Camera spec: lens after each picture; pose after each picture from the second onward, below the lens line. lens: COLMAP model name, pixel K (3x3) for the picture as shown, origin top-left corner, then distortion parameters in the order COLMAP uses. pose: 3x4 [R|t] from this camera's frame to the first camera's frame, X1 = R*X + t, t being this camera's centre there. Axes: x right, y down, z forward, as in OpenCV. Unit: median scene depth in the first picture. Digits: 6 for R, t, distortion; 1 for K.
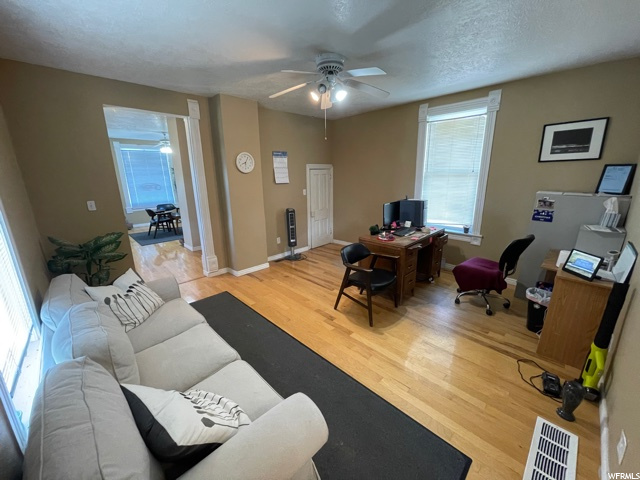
lens RADIAL K [[257.5, 0, 318.4], [0, 257.5, 239.3], [0, 0, 1]] dist [-0.003131, -0.000308]
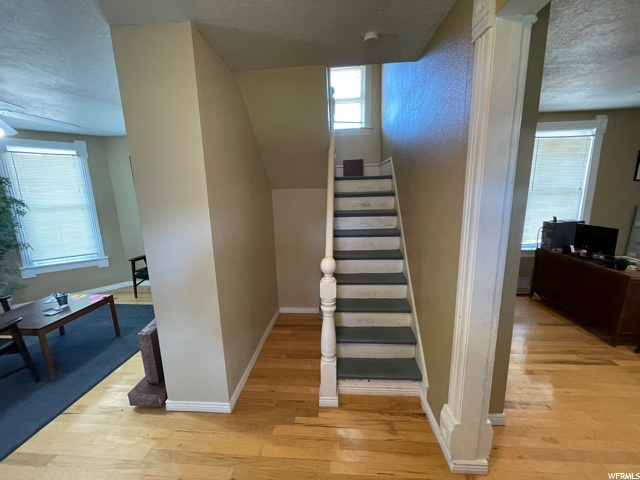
lens RADIAL K [[257.5, 0, 318.4], [0, 257.5, 239.3], [0, 0, 1]] dist [-0.003131, -0.000308]
pose [[0.750826, -0.124984, 0.648567, -1.027680], [0.179751, 0.983537, -0.018557, -0.275576], [-0.635570, 0.130514, 0.760932, 1.065089]]
